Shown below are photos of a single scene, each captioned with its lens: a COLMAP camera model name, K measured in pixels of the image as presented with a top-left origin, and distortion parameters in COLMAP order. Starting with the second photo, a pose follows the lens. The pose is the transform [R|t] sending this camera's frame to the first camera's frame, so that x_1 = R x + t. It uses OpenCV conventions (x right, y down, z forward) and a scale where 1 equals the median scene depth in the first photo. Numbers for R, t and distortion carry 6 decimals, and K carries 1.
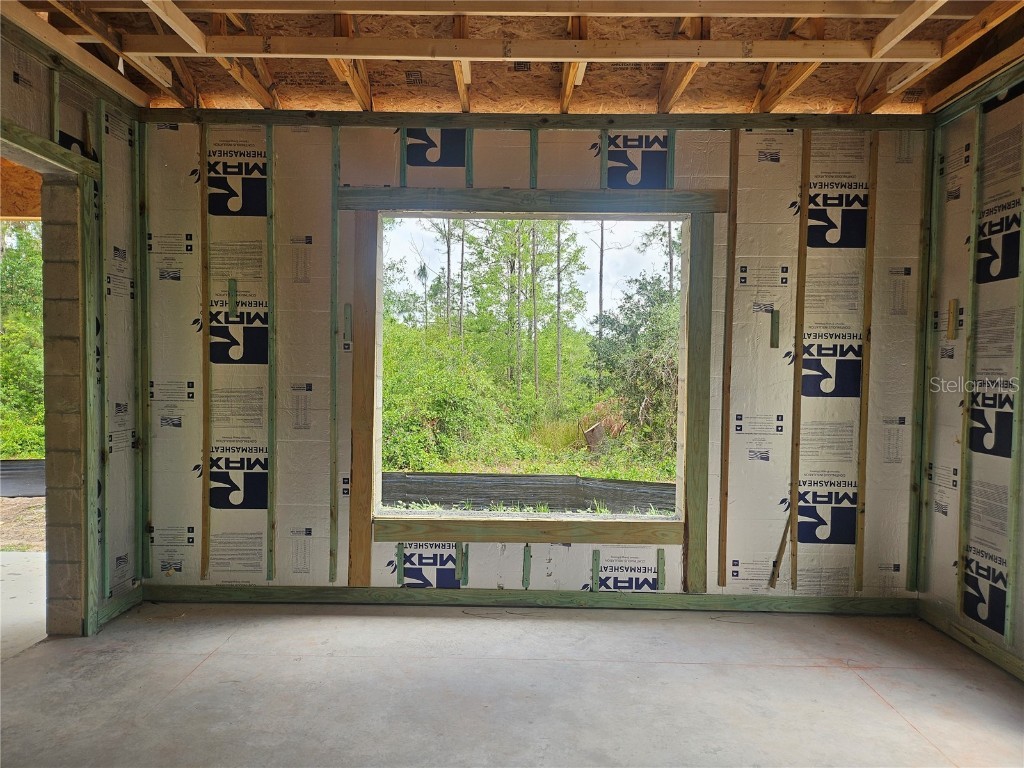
lens RADIAL K [[724.5, 0, 509.9], [0, 724.5, 400.9], [0, 0, 1]] dist [0.073603, -0.077150]
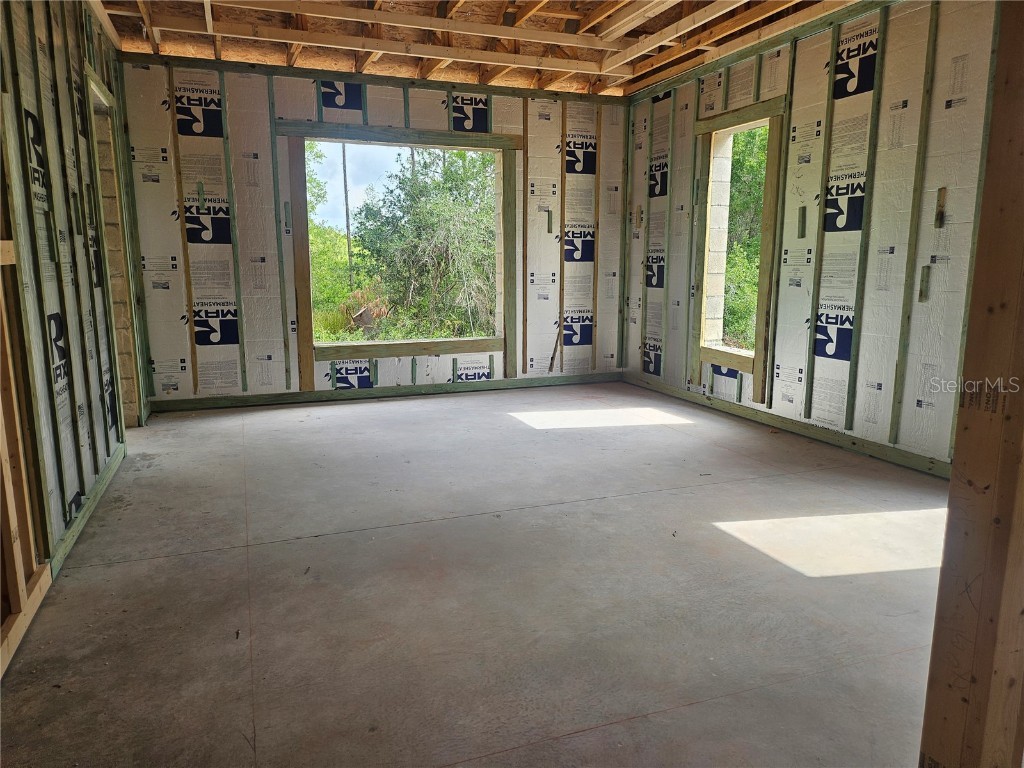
lens RADIAL K [[724.5, 0, 509.9], [0, 724.5, 400.9], [0, 0, 1]] dist [0.073603, -0.077150]
pose [[0.932365, -0.082363, 0.352012, -0.358912], [0.031133, 0.988377, 0.148798, 0.060063], [-0.360177, -0.127775, 0.924092, -0.596451]]
